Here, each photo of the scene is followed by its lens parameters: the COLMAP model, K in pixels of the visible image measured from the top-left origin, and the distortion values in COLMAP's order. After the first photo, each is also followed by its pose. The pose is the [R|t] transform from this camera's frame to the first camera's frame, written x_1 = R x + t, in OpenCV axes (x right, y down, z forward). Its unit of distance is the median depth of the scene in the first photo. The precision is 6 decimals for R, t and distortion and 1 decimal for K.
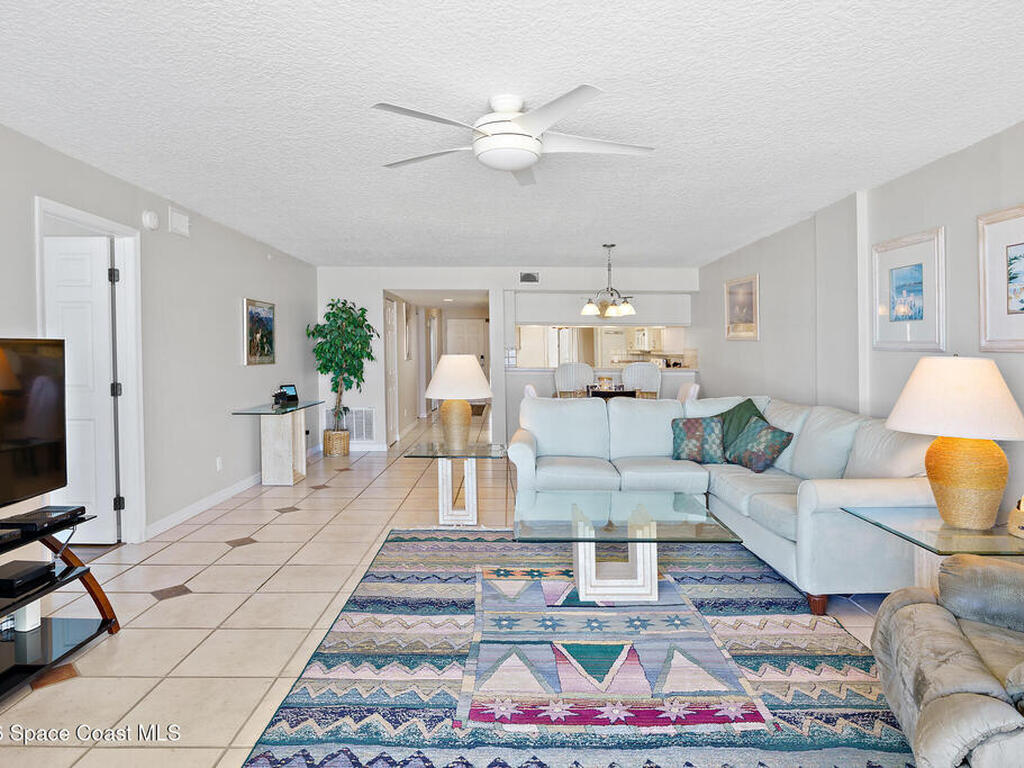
lens RADIAL K [[643.3, 0, 506.8], [0, 643.3, 359.3], [0, 0, 1]] dist [-0.002592, -0.002191]
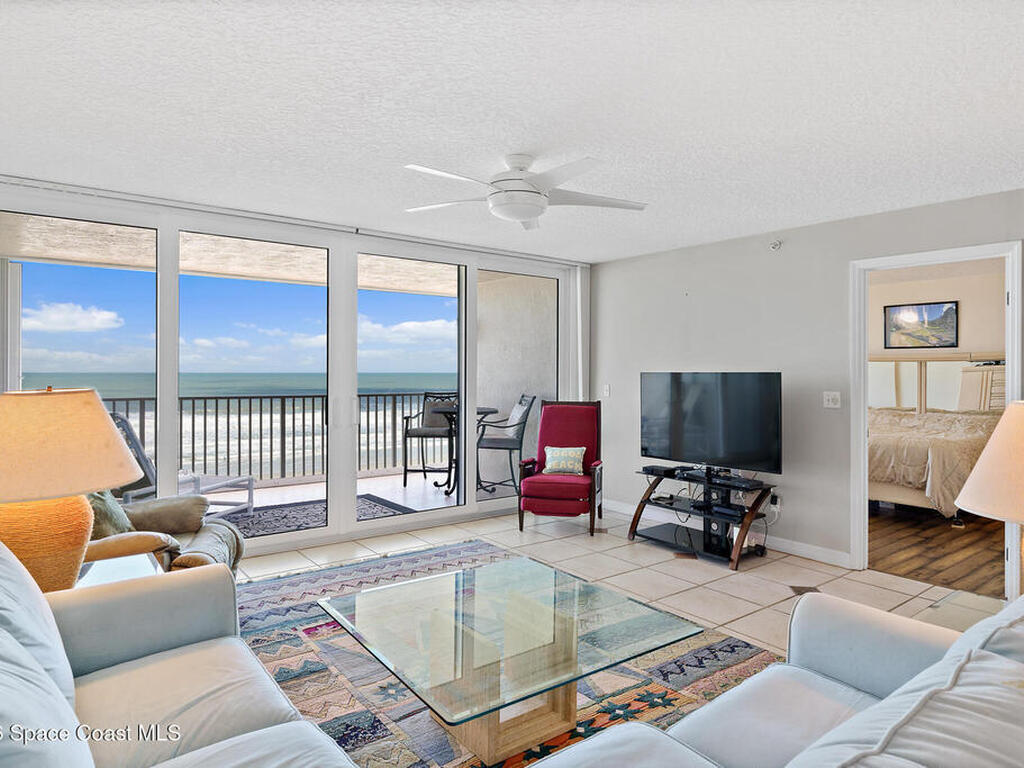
lens RADIAL K [[621.9, 0, 510.7], [0, 621.9, 371.5], [0, 0, 1]] dist [-0.003093, -0.000828]
pose [[-0.790902, -0.004773, -0.611925, 0.647202], [-0.013794, 0.999855, 0.010030, -0.037126], [0.611788, 0.016374, -0.790852, 1.734666]]
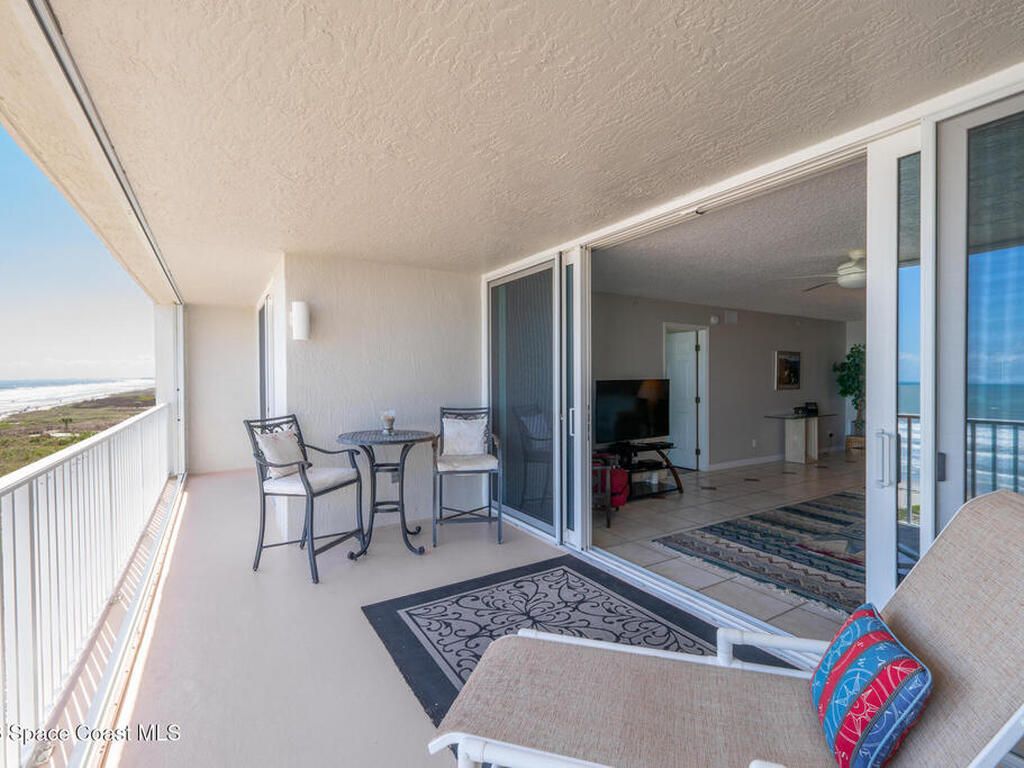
lens RADIAL K [[482.5, 0, 508.2], [0, 482.5, 384.7], [0, 0, 1]] dist [0.006353, -0.000168]
pose [[0.521674, 0.009446, -0.853093, 0.645690], [-0.005685, 0.999955, 0.007596, -0.020316], [0.853126, 0.000887, 0.521704, -0.582138]]
